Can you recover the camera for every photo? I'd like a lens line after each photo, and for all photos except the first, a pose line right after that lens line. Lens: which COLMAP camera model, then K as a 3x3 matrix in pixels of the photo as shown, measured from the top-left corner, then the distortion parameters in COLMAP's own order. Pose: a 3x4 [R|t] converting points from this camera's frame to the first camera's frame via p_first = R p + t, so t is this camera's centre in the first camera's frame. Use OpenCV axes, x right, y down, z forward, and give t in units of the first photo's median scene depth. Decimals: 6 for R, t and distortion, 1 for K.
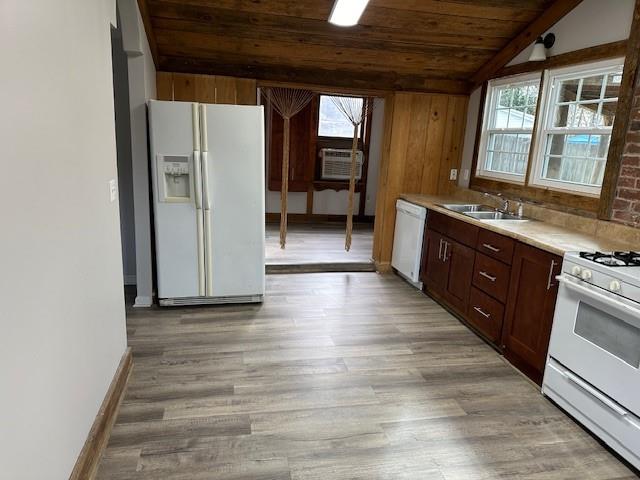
lens RADIAL K [[445.8, 0, 318.4], [0, 445.8, 239.8], [0, 0, 1]] dist [0.063662, -0.090866]
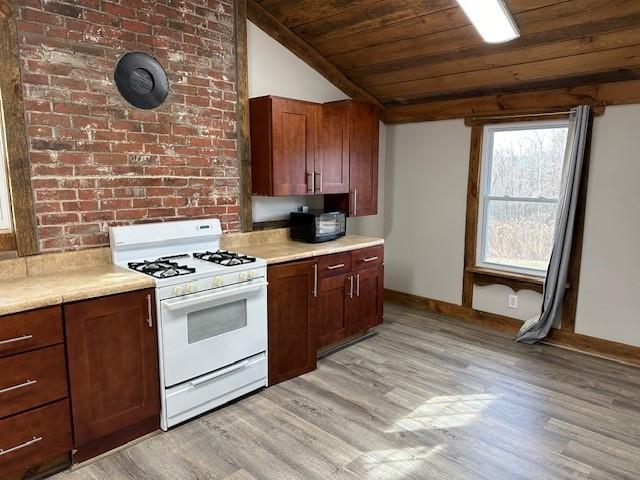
lens RADIAL K [[445.8, 0, 318.4], [0, 445.8, 239.8], [0, 0, 1]] dist [0.063662, -0.090866]
pose [[-0.554505, -0.168809, 0.814879, -0.390745], [0.161745, 0.938674, 0.304517, -0.276039], [-0.816311, 0.300658, -0.493195, 1.114360]]
